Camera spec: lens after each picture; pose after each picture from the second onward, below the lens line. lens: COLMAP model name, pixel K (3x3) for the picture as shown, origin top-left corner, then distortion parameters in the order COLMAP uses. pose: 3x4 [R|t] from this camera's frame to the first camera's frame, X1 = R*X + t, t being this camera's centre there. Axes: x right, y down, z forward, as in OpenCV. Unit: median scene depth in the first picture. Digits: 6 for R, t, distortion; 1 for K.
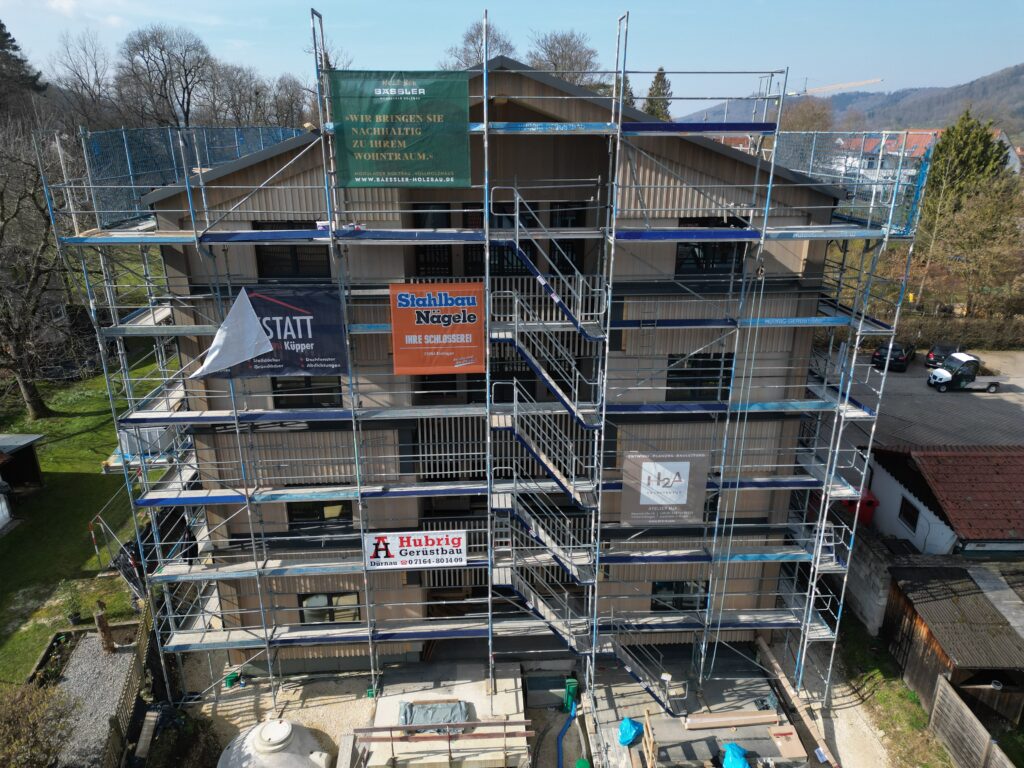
lens RADIAL K [[717.7, 0, 511.8], [0, 717.7, 383.7], [0, 0, 1]] dist [0.014507, -0.008794]
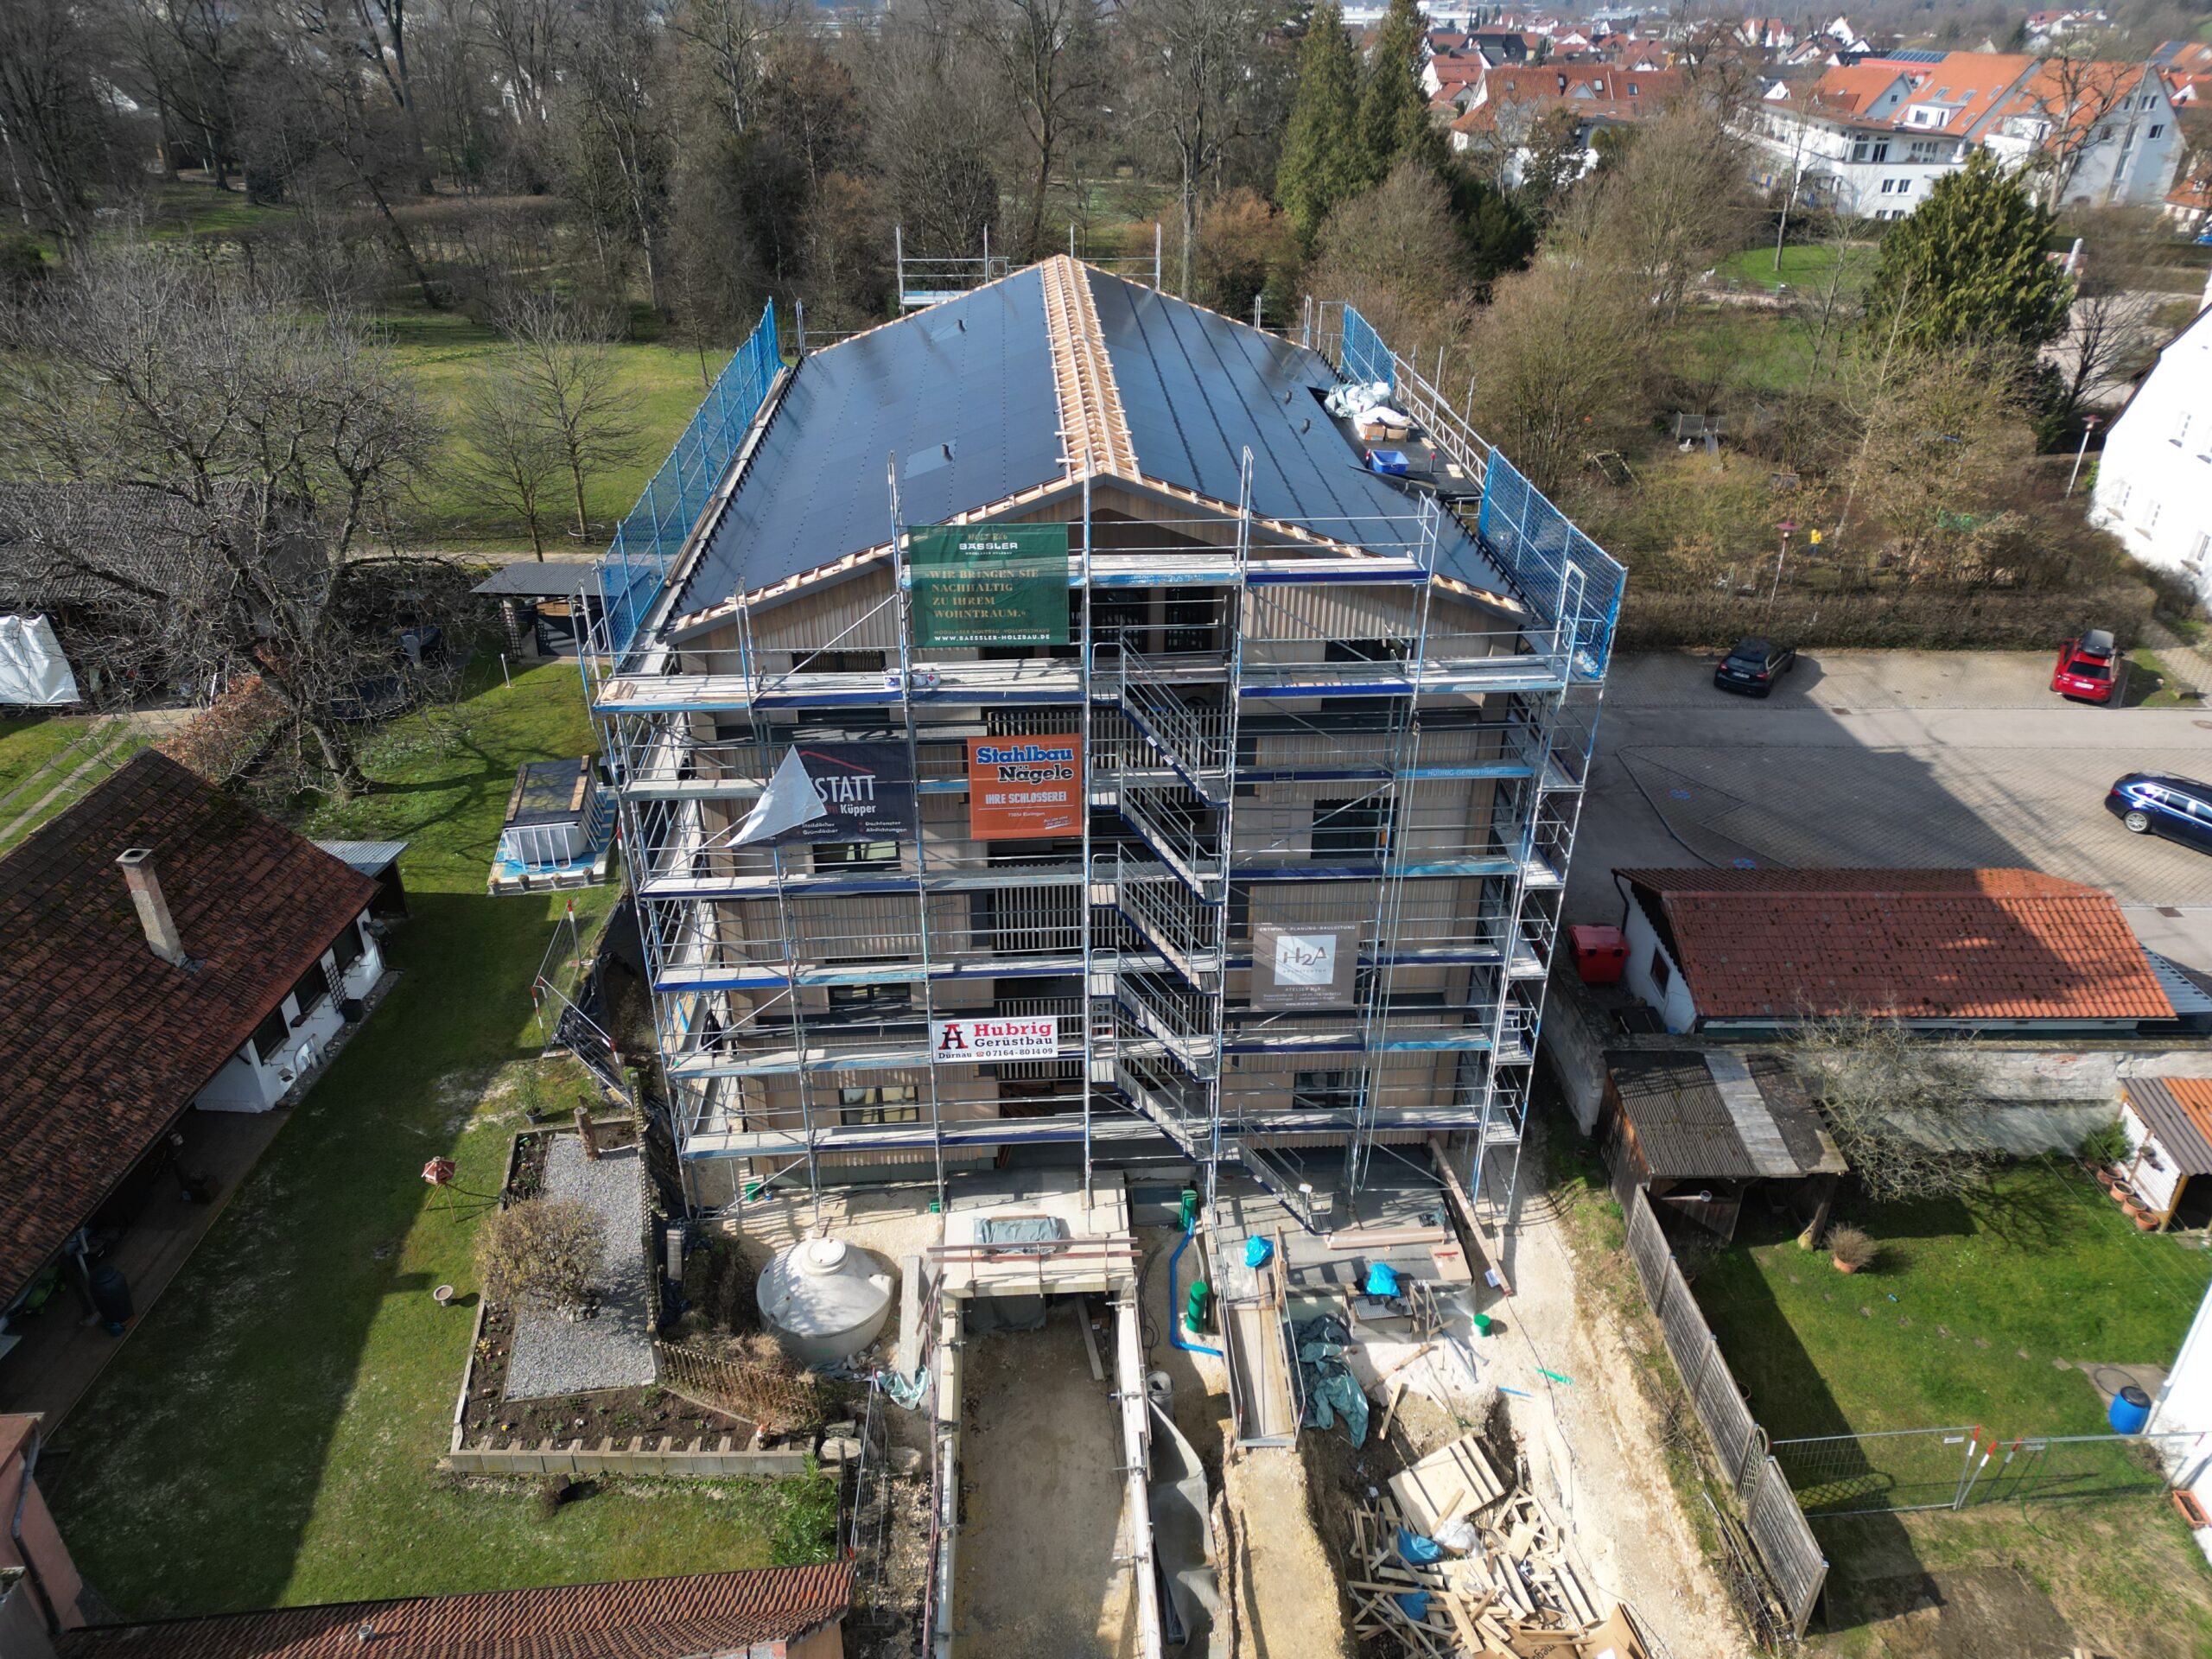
lens RADIAL K [[1550.4, 0, 1107.7], [0, 1550.4, 827.9], [0, 0, 1]] dist [0.014507, -0.008794]
pose [[0.999975, -0.000157, 0.007054, -0.018748], [-0.000996, 0.986592, 0.163206, -0.275430], [-0.006985, -0.163209, 0.986567, -0.651532]]
